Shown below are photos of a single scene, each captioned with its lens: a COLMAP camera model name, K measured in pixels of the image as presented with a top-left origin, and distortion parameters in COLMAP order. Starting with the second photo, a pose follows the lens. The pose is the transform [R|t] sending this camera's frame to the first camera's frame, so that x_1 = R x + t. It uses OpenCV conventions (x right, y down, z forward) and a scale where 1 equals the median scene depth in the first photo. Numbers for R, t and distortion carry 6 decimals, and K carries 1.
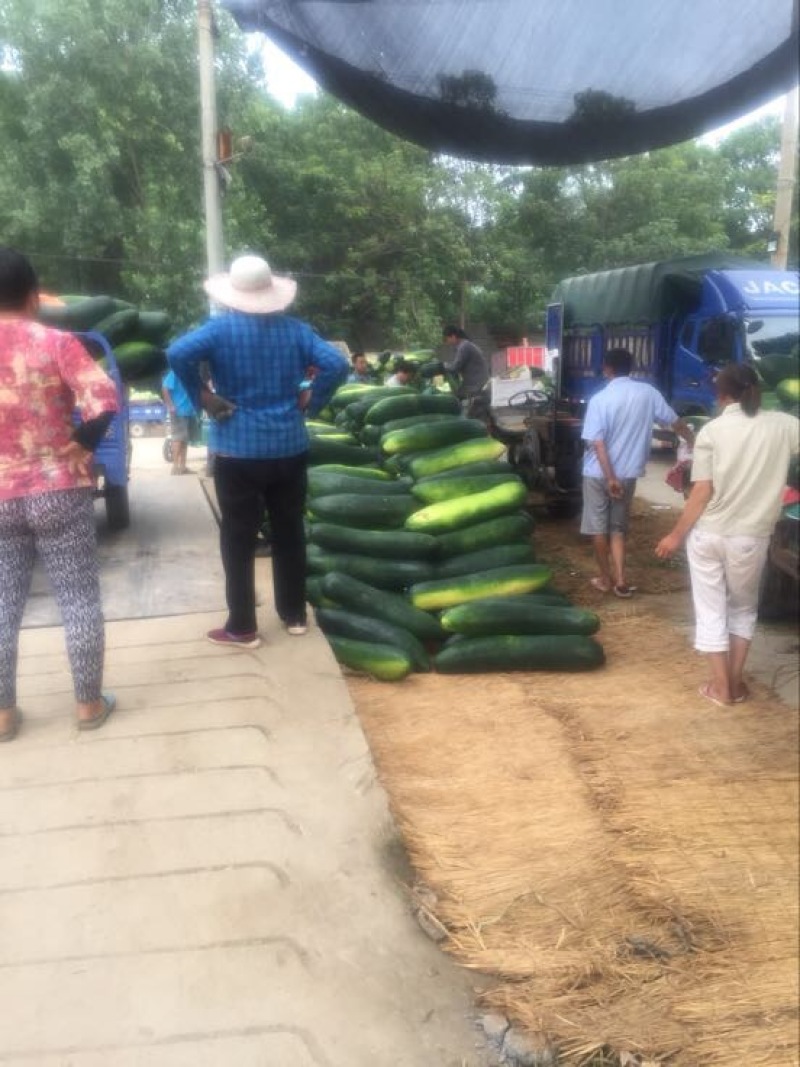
lens RADIAL K [[929.7, 0, 396.5], [0, 929.7, 530.2], [0, 0, 1]] dist [0.039356, -0.051163]
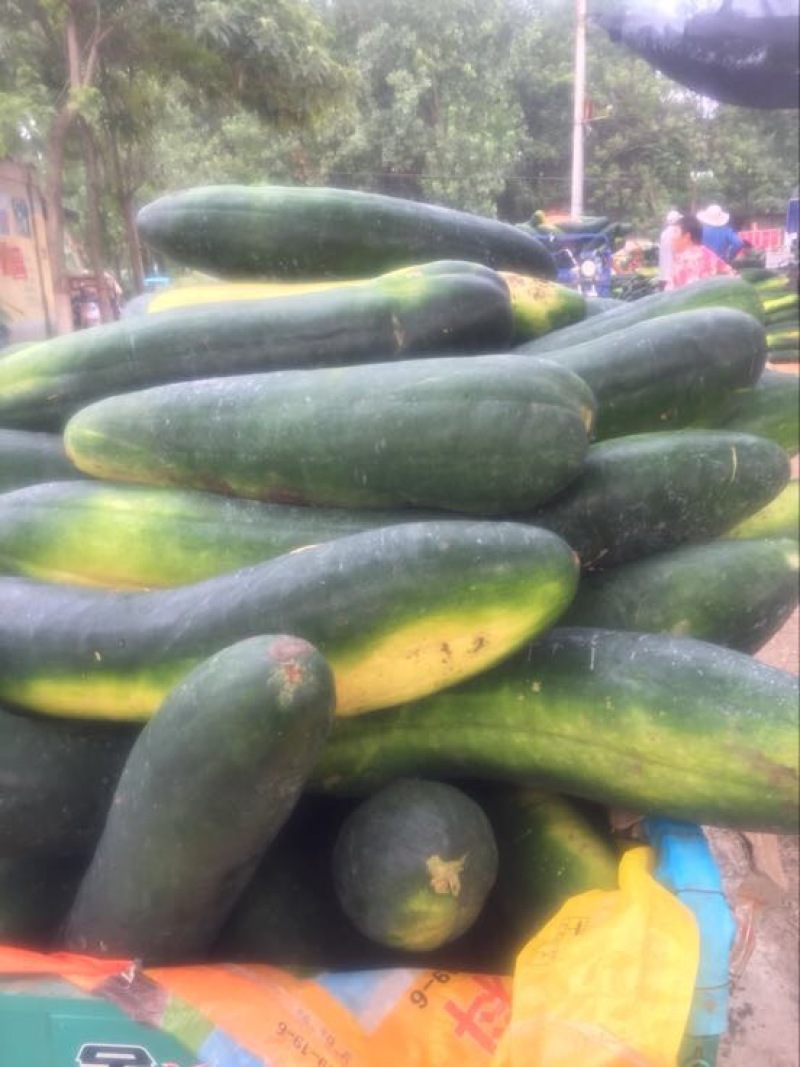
lens RADIAL K [[929.7, 0, 403.8], [0, 929.7, 538.3], [0, 0, 1]] dist [0.039356, -0.051163]
pose [[0.982301, 0.031294, -0.184676, -0.072720], [-0.009256, 0.992850, 0.119008, 0.054095], [0.187080, -0.115193, 0.975567, -0.292994]]
